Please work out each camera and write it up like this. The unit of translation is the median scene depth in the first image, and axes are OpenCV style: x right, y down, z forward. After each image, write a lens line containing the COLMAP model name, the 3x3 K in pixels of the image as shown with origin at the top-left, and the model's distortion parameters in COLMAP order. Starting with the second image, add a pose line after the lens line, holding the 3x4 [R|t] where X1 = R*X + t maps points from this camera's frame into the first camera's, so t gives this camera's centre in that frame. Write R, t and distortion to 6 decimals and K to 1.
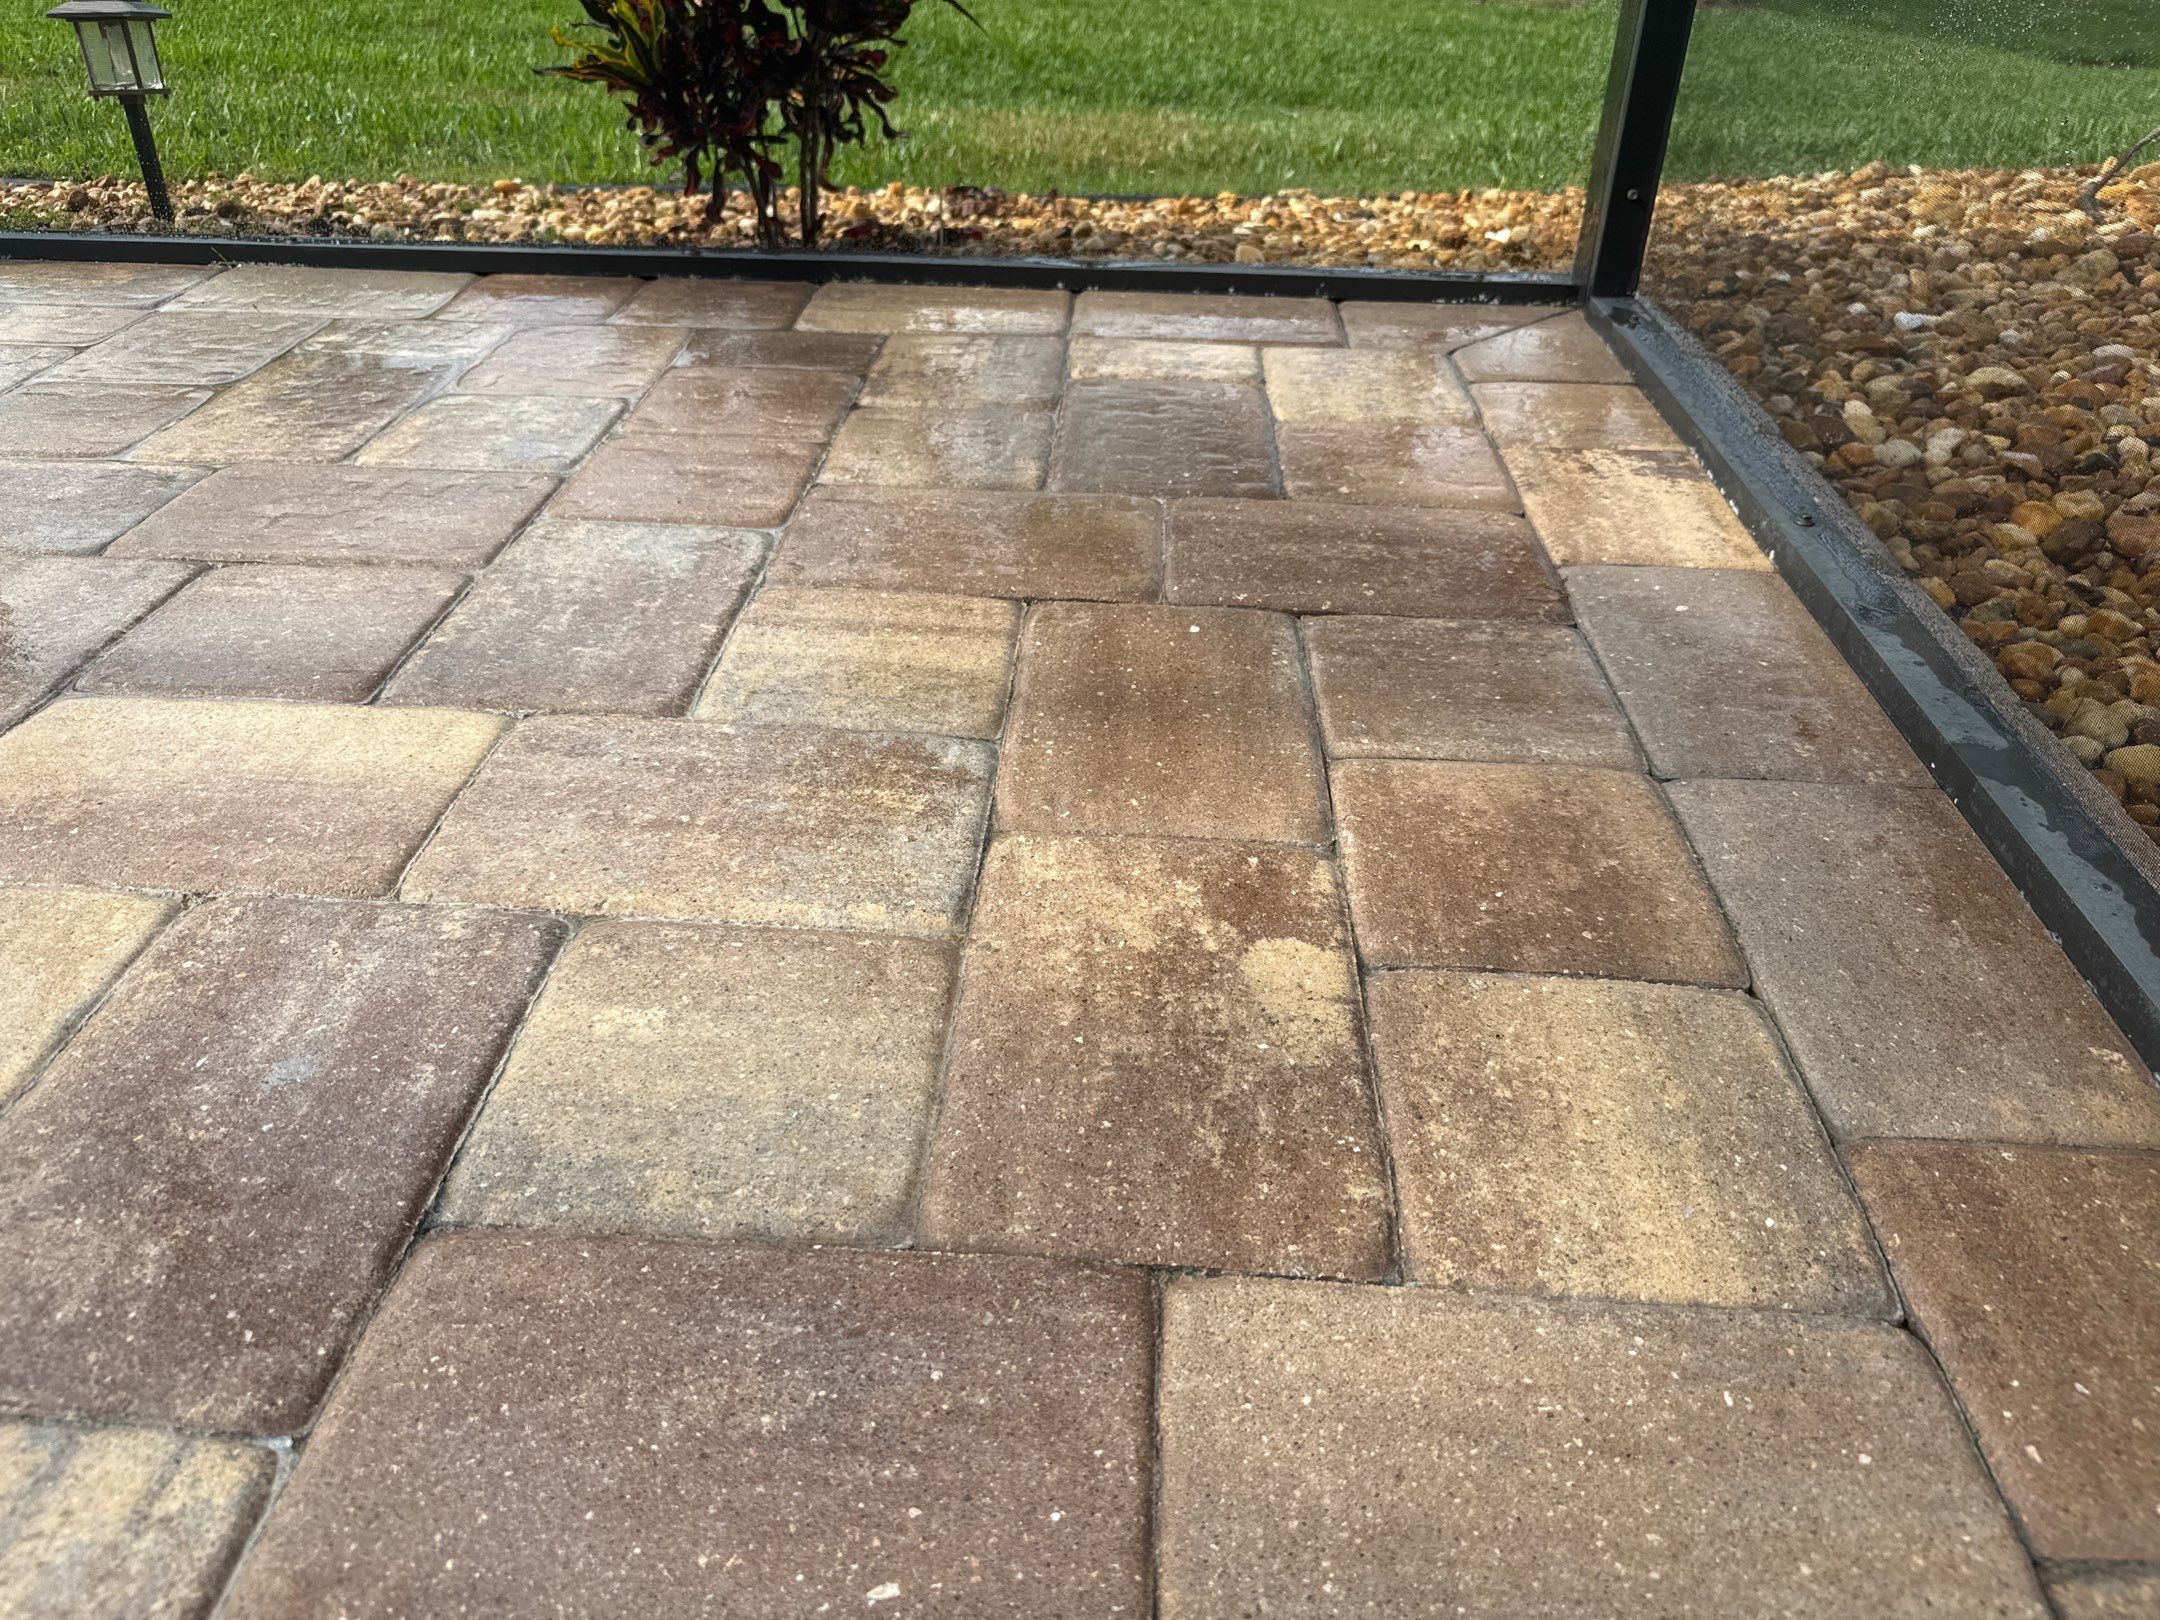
lens RADIAL K [[1622.9, 0, 1080.0], [0, 1622.9, 810.0], [0, 0, 1]] dist [0.088470, -0.134782]
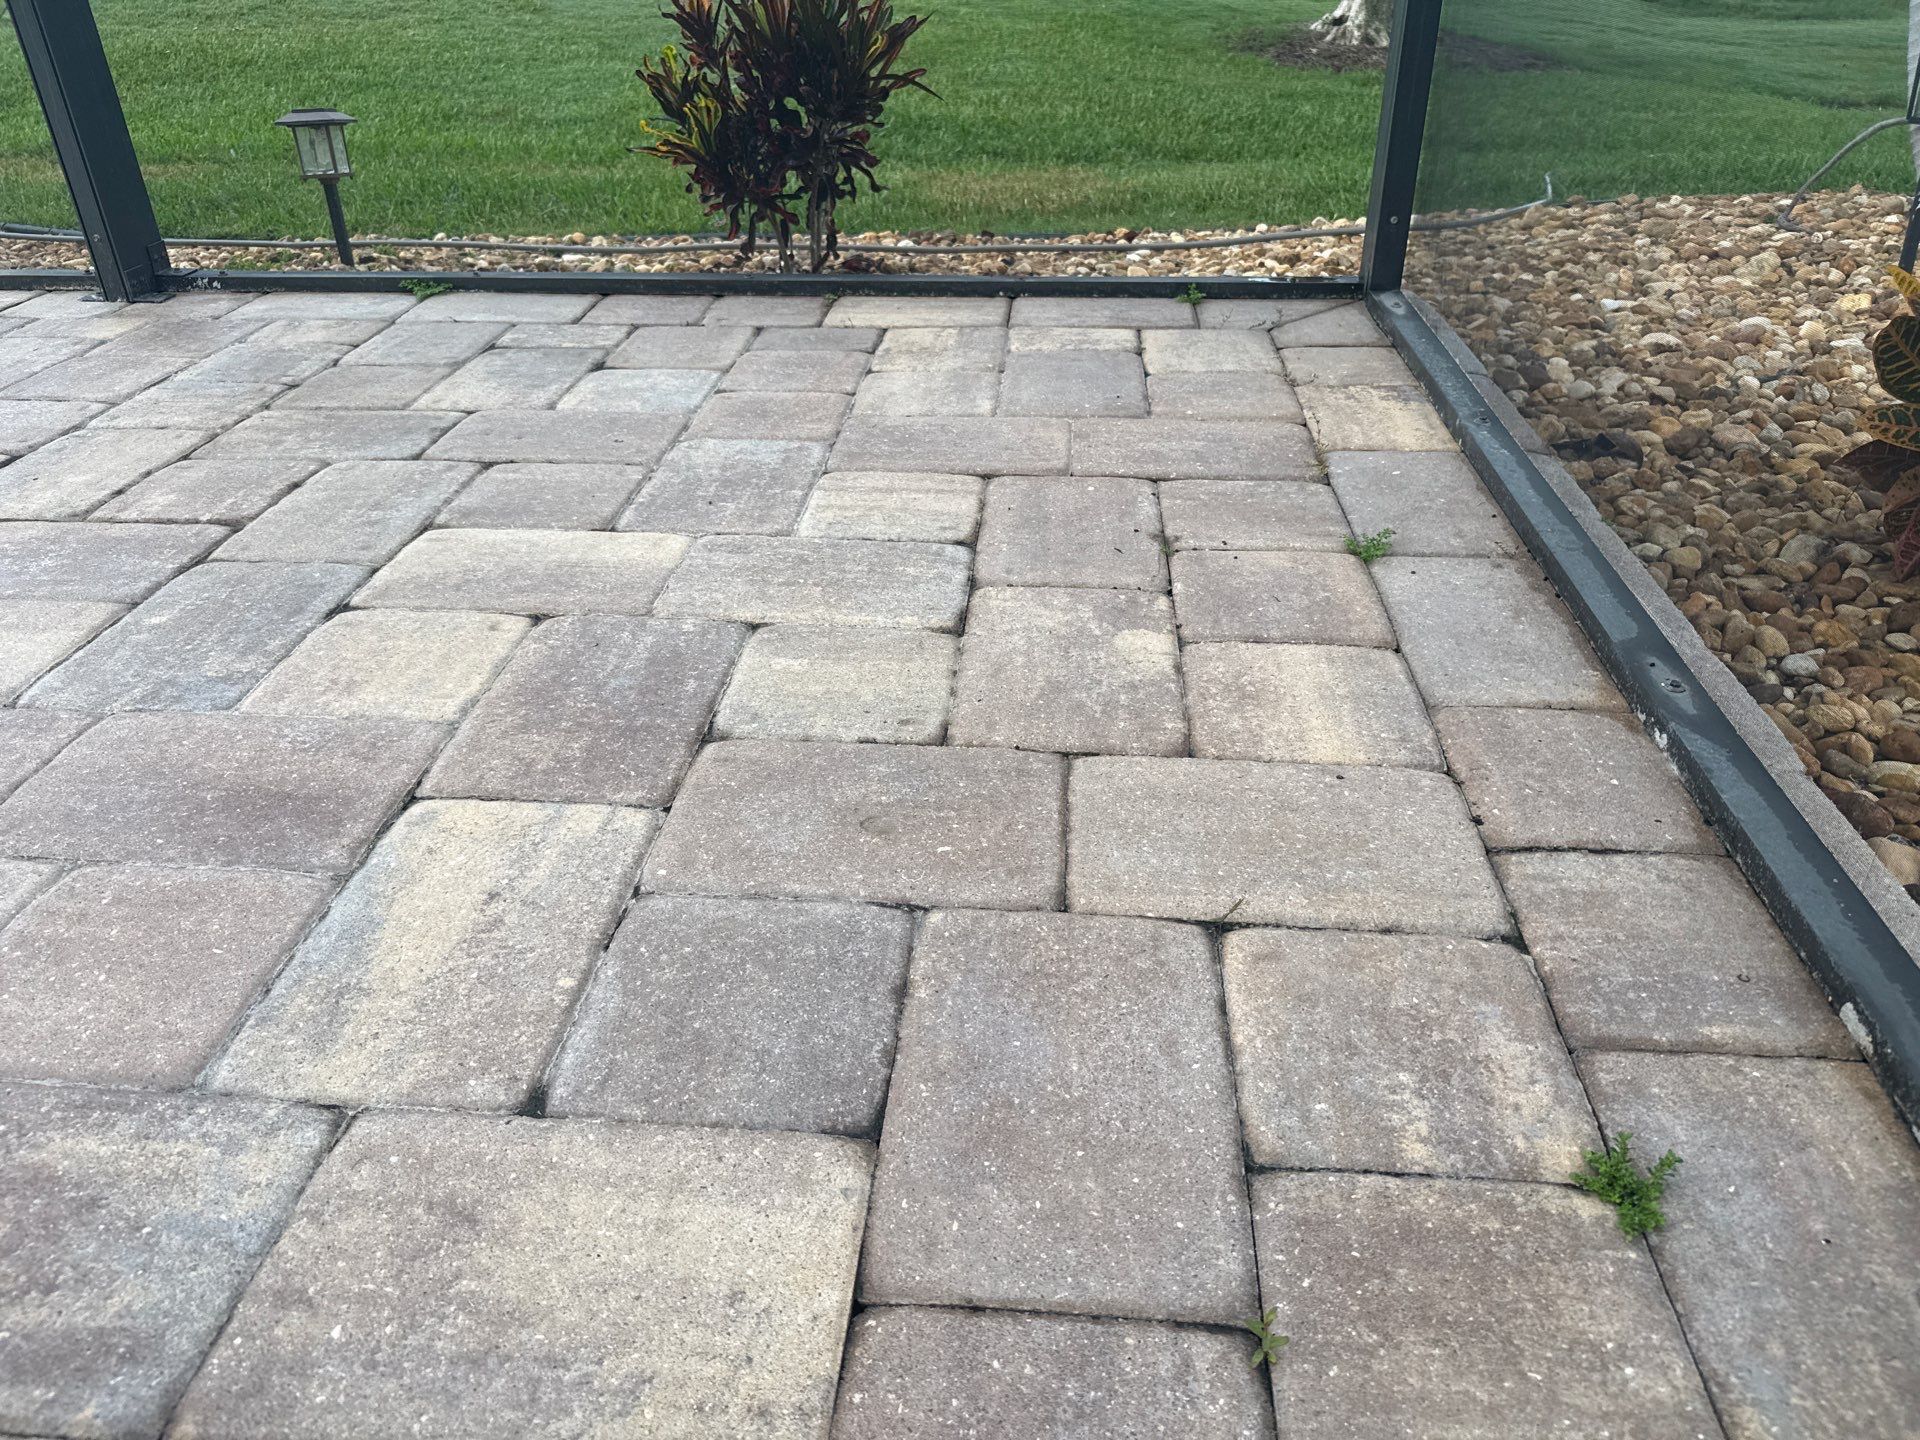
lens RADIAL K [[1465.8, 0, 1019.9], [0, 1465.8, 770.4], [0, 0, 1]] dist [0.184185, -0.357238]
pose [[0.999664, -0.025803, -0.002460, -0.003500], [0.025751, 0.999482, -0.019330, 0.132813], [0.002957, 0.019260, 0.999810, -0.321162]]
